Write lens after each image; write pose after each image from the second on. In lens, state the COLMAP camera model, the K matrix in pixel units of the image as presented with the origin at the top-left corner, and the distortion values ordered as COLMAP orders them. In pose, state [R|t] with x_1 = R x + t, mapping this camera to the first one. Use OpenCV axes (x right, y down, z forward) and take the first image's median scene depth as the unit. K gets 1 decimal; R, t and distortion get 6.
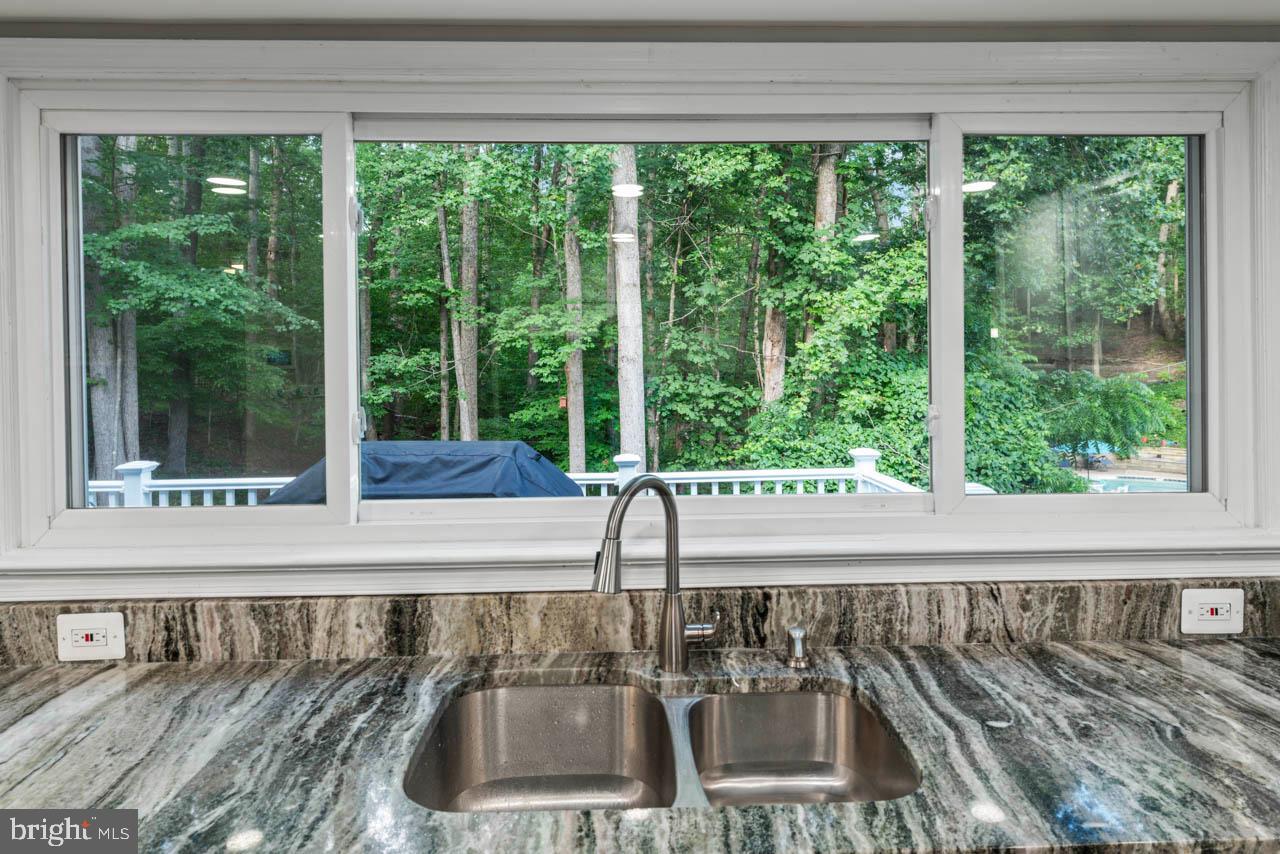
lens RADIAL K [[789.2, 0, 639.2], [0, 789.2, 370.2], [0, 0, 1]] dist [0.001404, -0.001508]
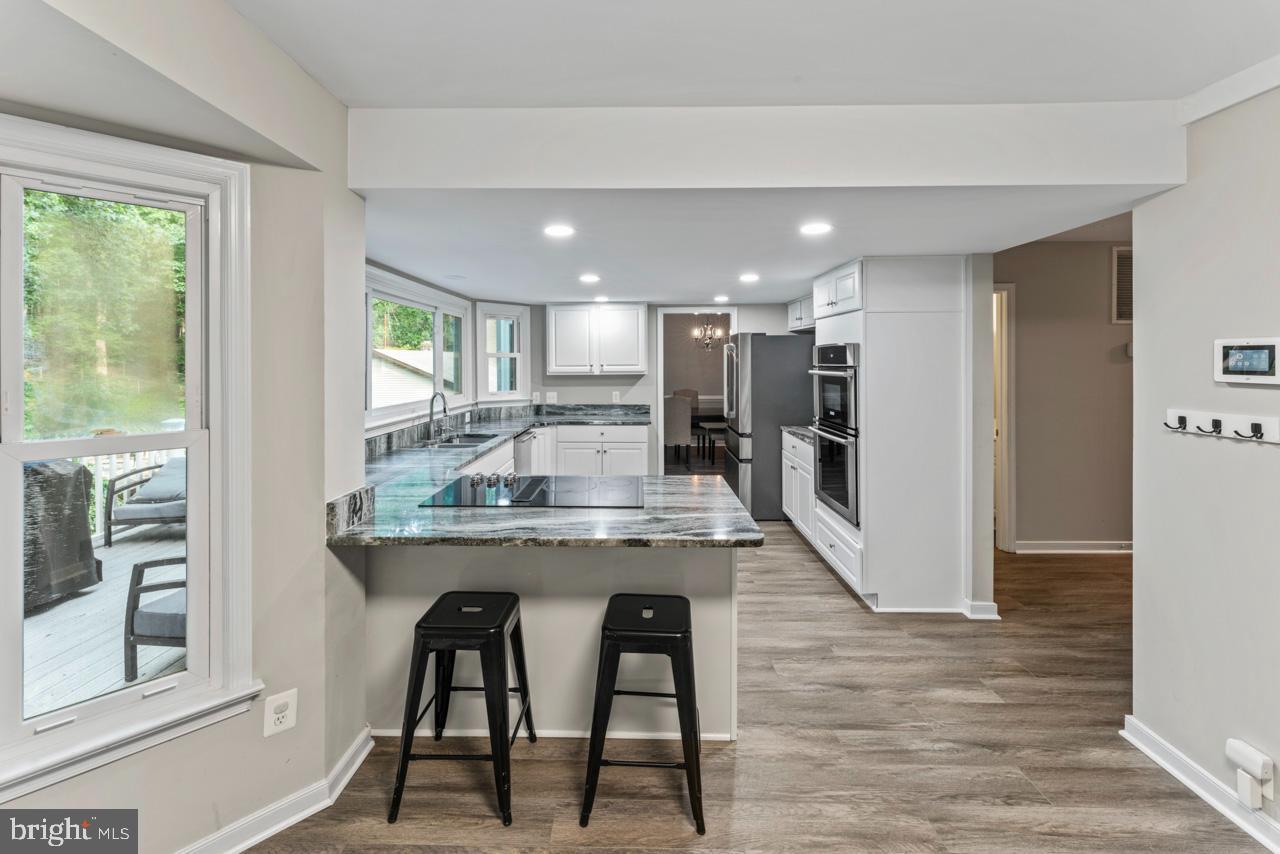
lens RADIAL K [[535.3, 0, 635.6], [0, 535.3, 361.0], [0, 0, 1]] dist [0.000683, 0.000153]
pose [[0.035167, 0.014851, 0.999271, -2.560805], [0.019738, 0.999684, -0.015552, 0.030032], [-0.999187, 0.020270, 0.034863, -0.152861]]
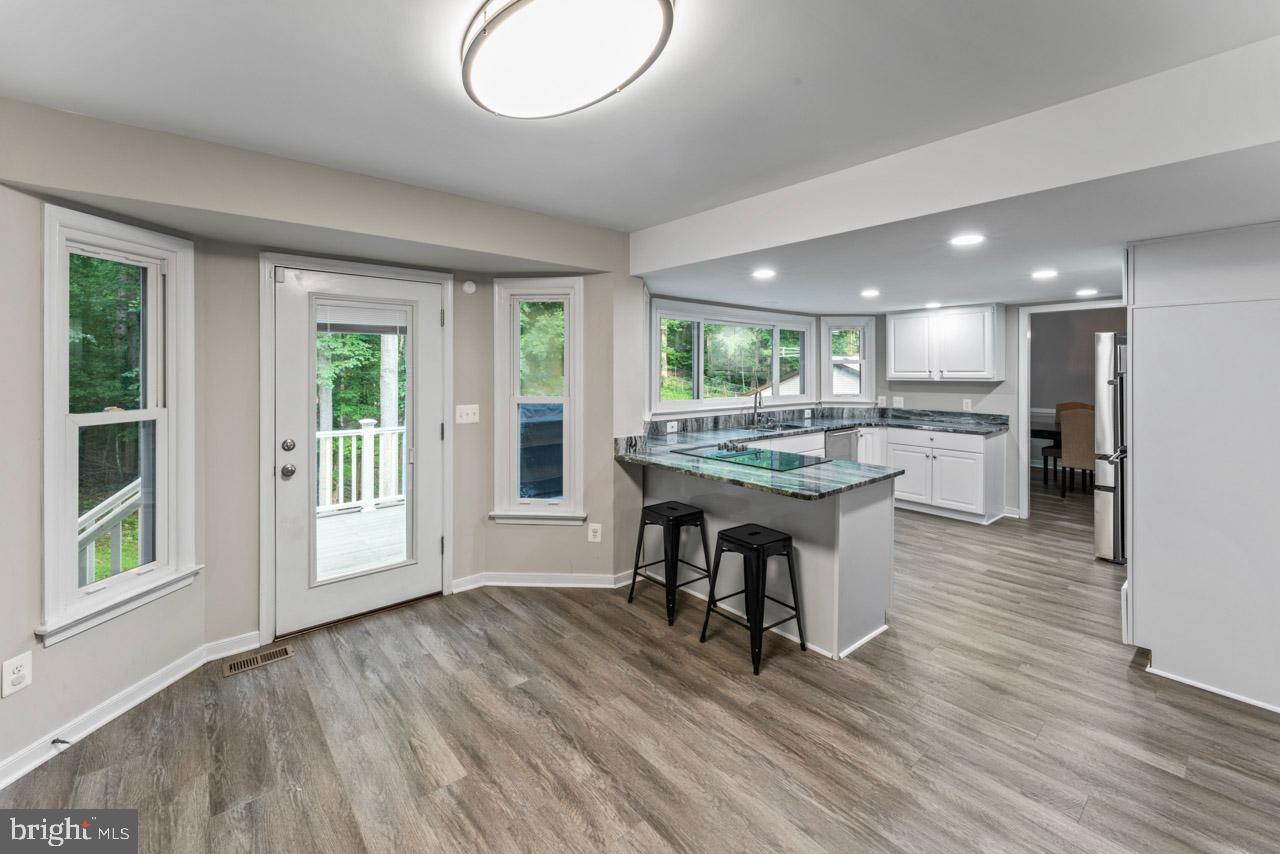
lens RADIAL K [[535.3, 0, 633.1], [0, 535.3, 369.3], [0, 0, 1]] dist [0.000683, 0.000153]
pose [[0.782957, 0.012739, 0.621946, -2.808097], [0.000347, 0.999781, -0.020916, 0.058992], [-0.622076, 0.016592, 0.782781, -1.331248]]
